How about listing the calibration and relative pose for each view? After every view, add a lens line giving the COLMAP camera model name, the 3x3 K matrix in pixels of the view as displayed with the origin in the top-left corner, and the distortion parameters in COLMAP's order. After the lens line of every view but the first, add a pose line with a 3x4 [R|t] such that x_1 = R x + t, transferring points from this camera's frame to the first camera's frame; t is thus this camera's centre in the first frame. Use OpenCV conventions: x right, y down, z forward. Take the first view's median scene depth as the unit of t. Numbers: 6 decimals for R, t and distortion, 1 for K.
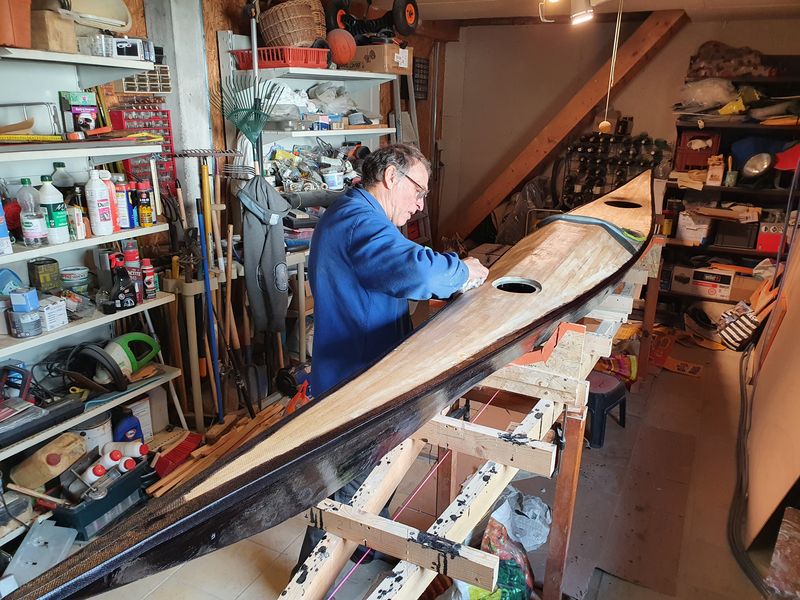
lens RADIAL K [[619.7, 0, 402.6], [0, 619.7, 322.3], [0, 0, 1]] dist [-0.003683, 0.006741]
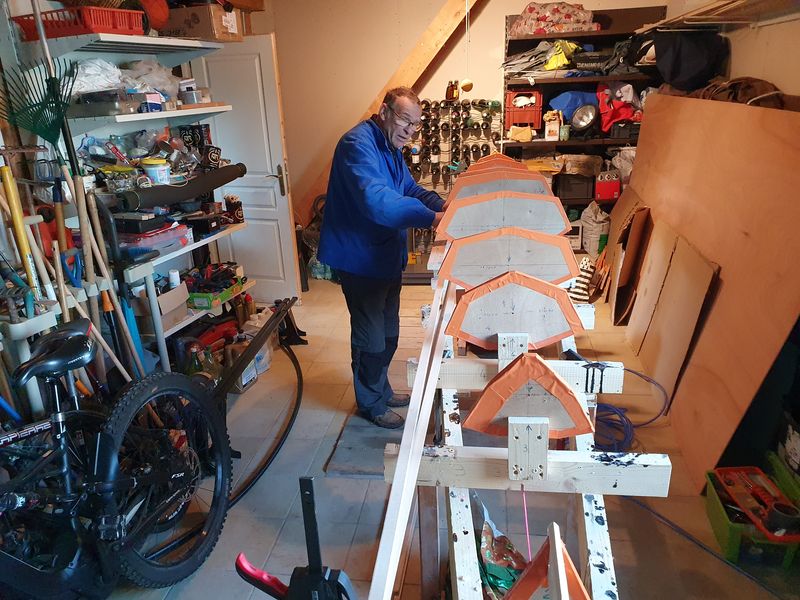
lens RADIAL K [[612.2, 0, 399.3], [0, 612.2, 320.8], [0, 0, 1]] dist [0.008470, 0.002068]
pose [[0.943495, -0.173873, 0.282109, -0.080539], [0.167469, 0.984763, 0.046852, -0.017037], [-0.285957, 0.003040, 0.958238, 0.104758]]
